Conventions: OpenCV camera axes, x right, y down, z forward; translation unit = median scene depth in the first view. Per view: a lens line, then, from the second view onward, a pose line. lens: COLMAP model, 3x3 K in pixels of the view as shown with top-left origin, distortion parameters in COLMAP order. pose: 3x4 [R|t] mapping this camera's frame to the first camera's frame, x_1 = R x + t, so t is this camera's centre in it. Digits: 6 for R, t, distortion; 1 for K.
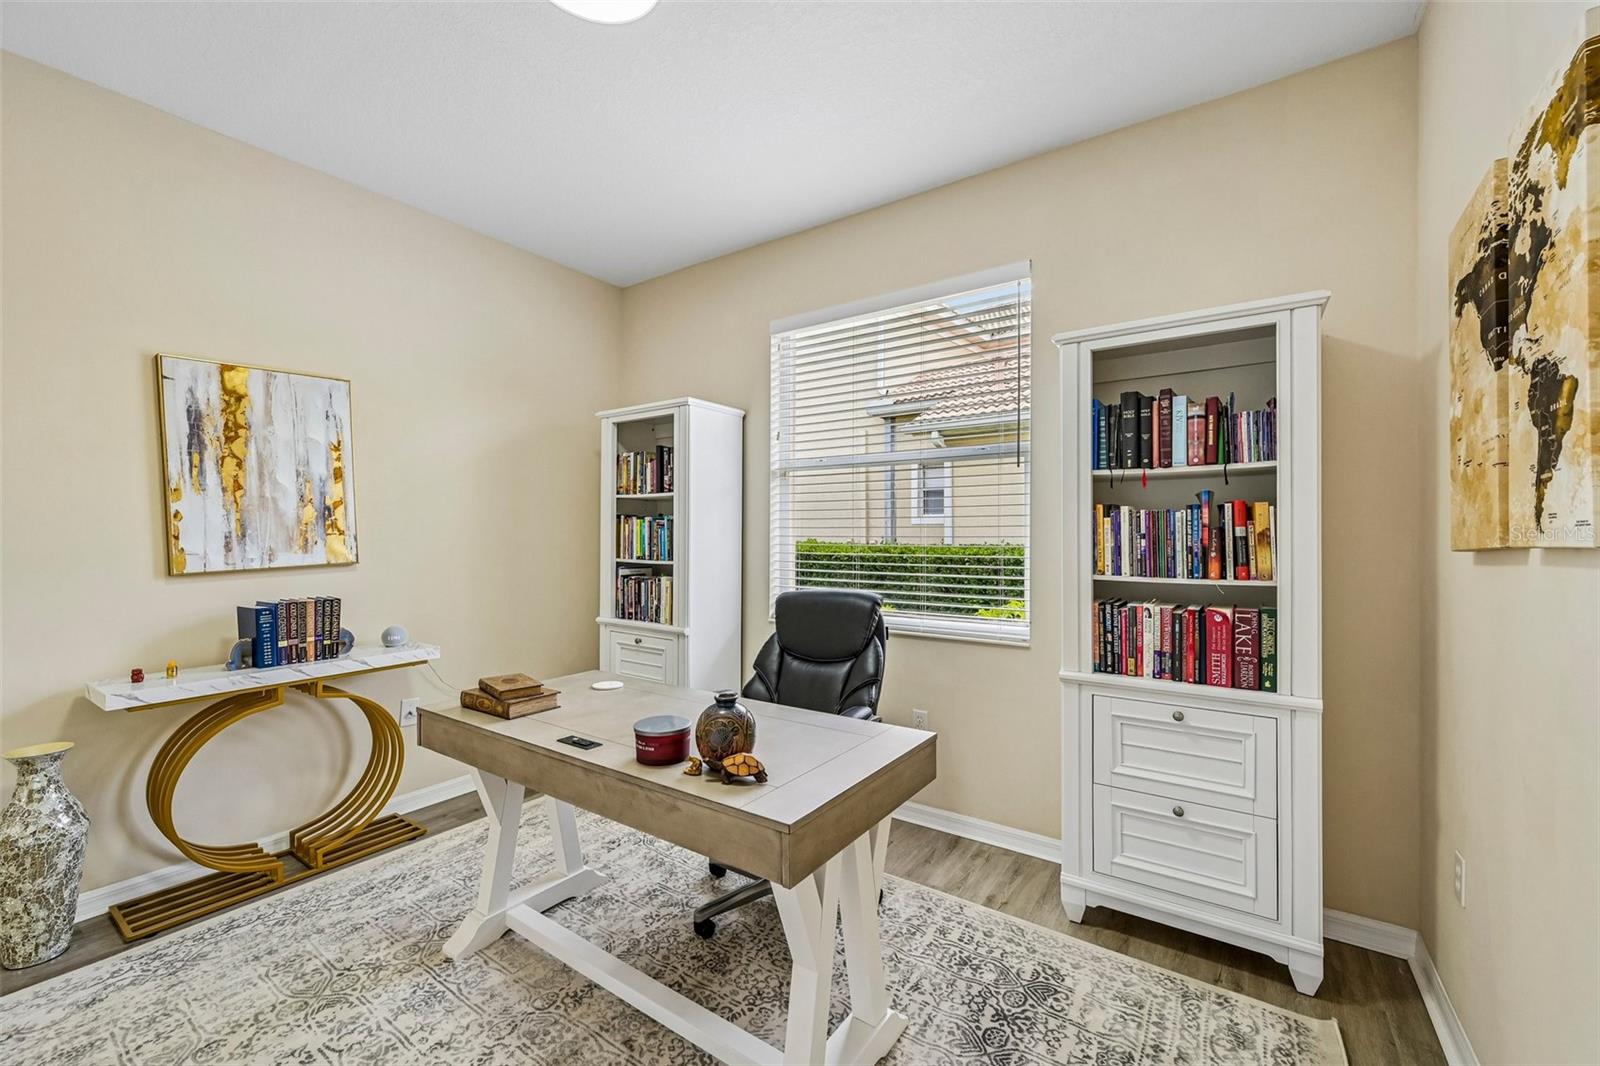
lens RADIAL K [[632.5, 0, 792.8], [0, 632.5, 534.3], [0, 0, 1]] dist [-0.000713, -0.000703]
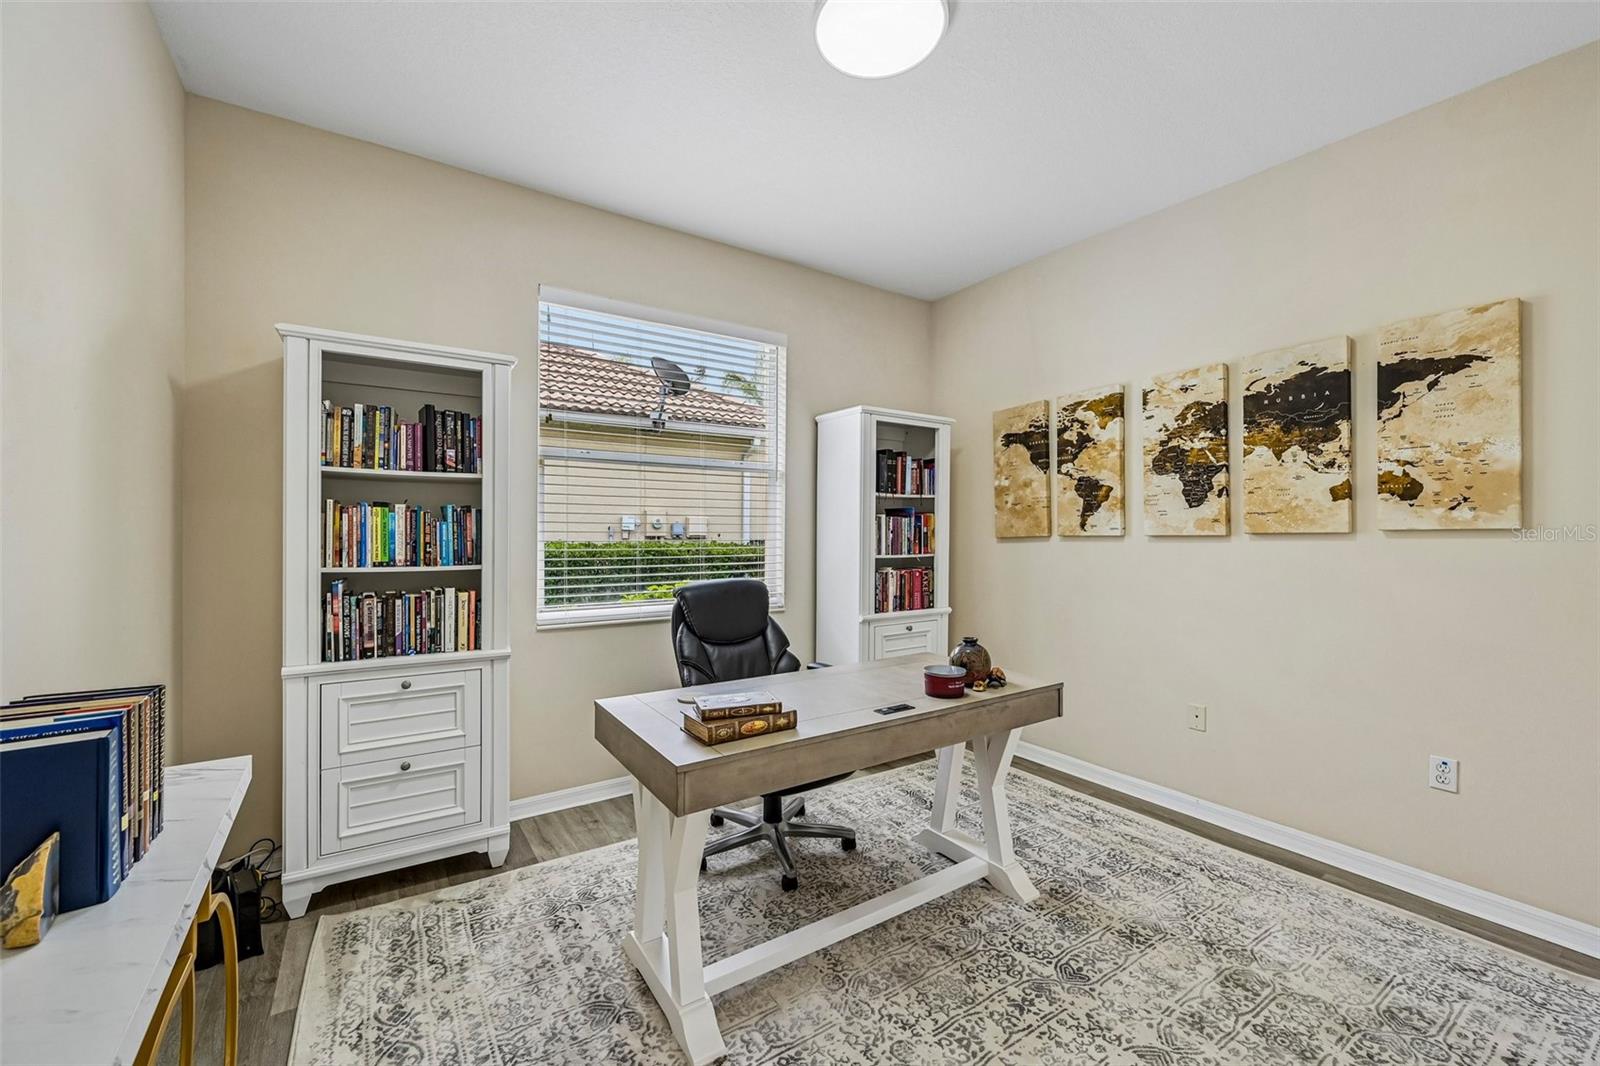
lens RADIAL K [[632.5, 0, 799.6], [0, 632.5, 532.4], [0, 0, 1]] dist [-0.000713, -0.000703]
pose [[0.381632, -0.004283, 0.924304, -0.527469], [-0.005040, 0.999965, 0.006714, -0.002703], [-0.924300, -0.007221, 0.381597, 0.252737]]
